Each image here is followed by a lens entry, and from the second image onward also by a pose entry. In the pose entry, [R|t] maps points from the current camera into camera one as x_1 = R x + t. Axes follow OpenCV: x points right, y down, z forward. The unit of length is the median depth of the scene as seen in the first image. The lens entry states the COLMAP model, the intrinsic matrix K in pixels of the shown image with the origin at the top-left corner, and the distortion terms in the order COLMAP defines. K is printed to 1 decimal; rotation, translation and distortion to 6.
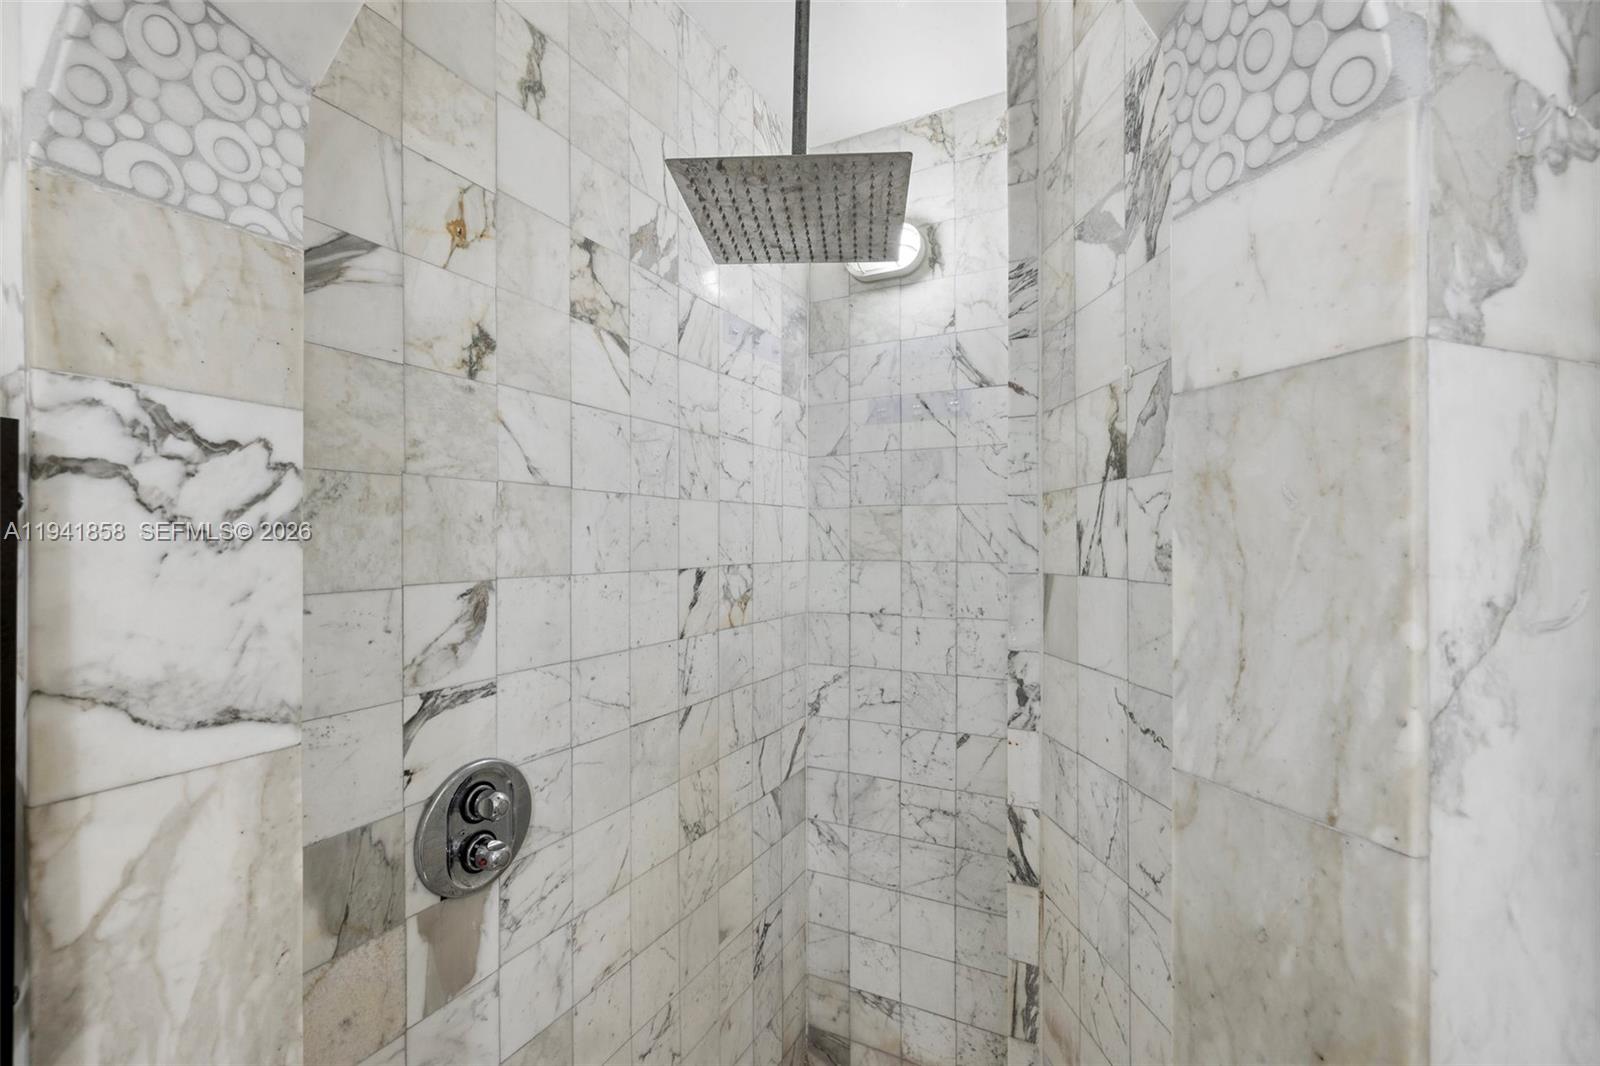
lens RADIAL K [[689.1, 0, 789.9], [0, 689.1, 535.1], [0, 0, 1]] dist [-0.000576, -0.000063]
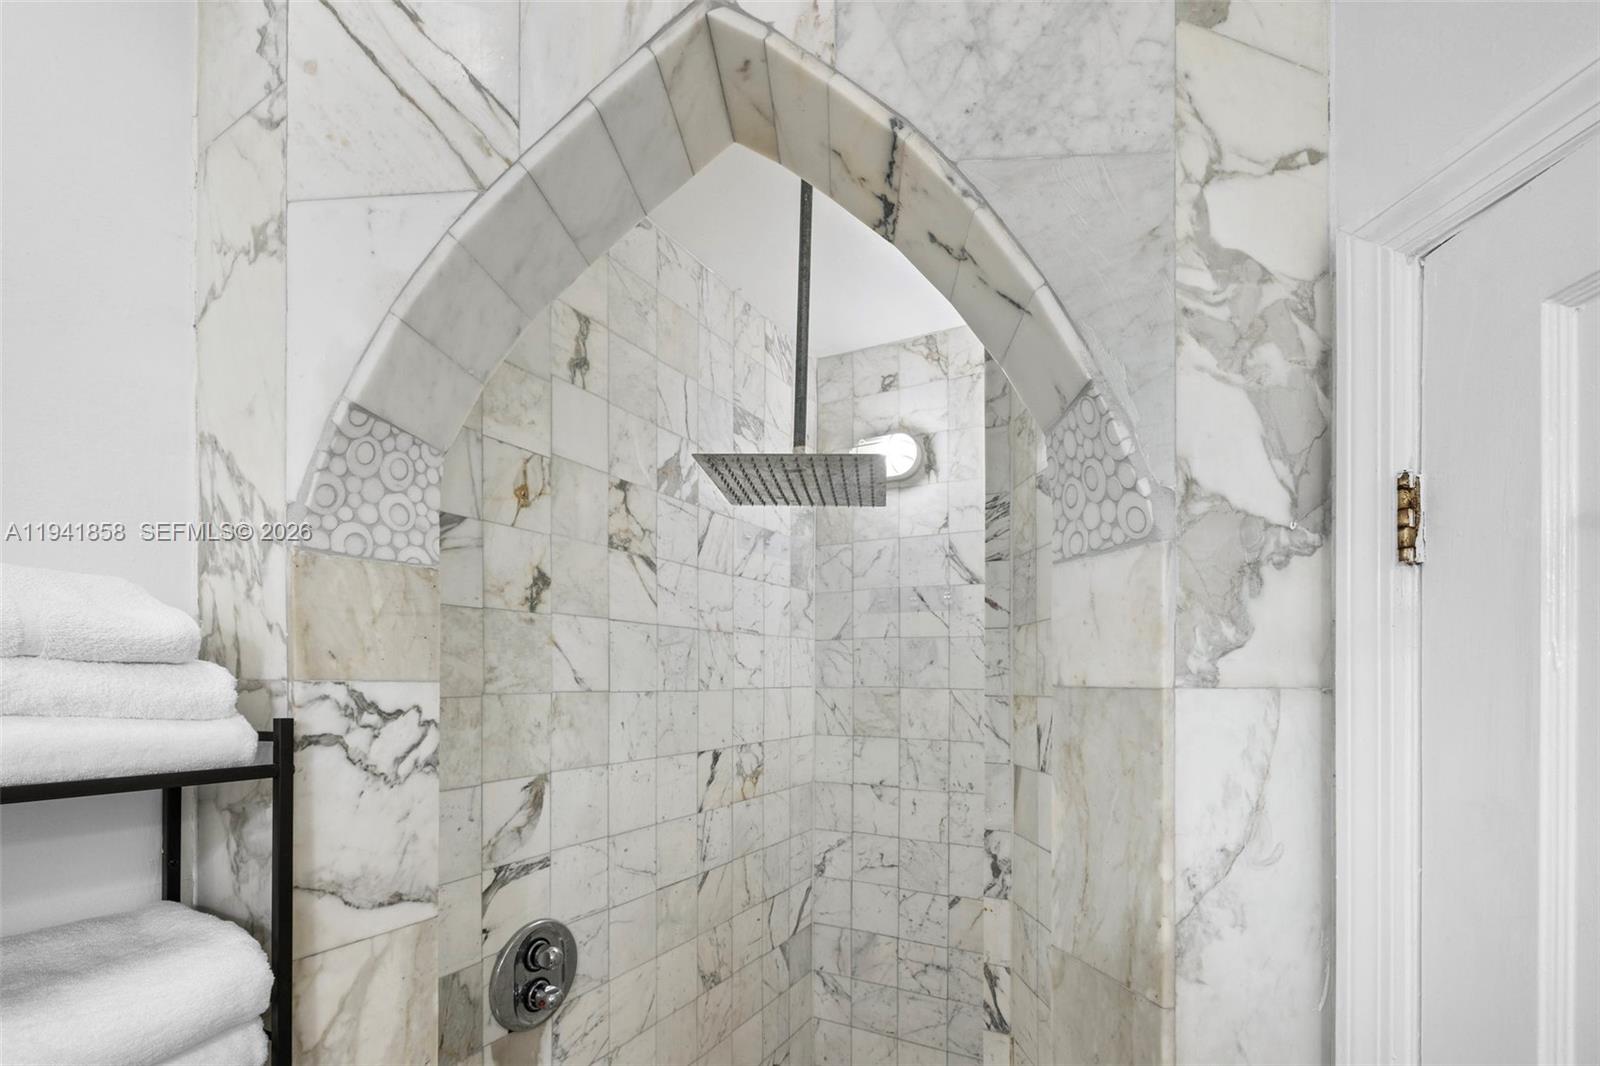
lens RADIAL K [[1089.1, 0, 805.7], [0, 1089.1, 531.2], [0, 0, 1]] dist [0.001818, -0.002280]
pose [[0.999455, 0.004379, -0.032721, 0.090230], [-0.003718, 0.999788, 0.020236, -0.429079], [0.032803, -0.020103, 0.999260, -0.956413]]
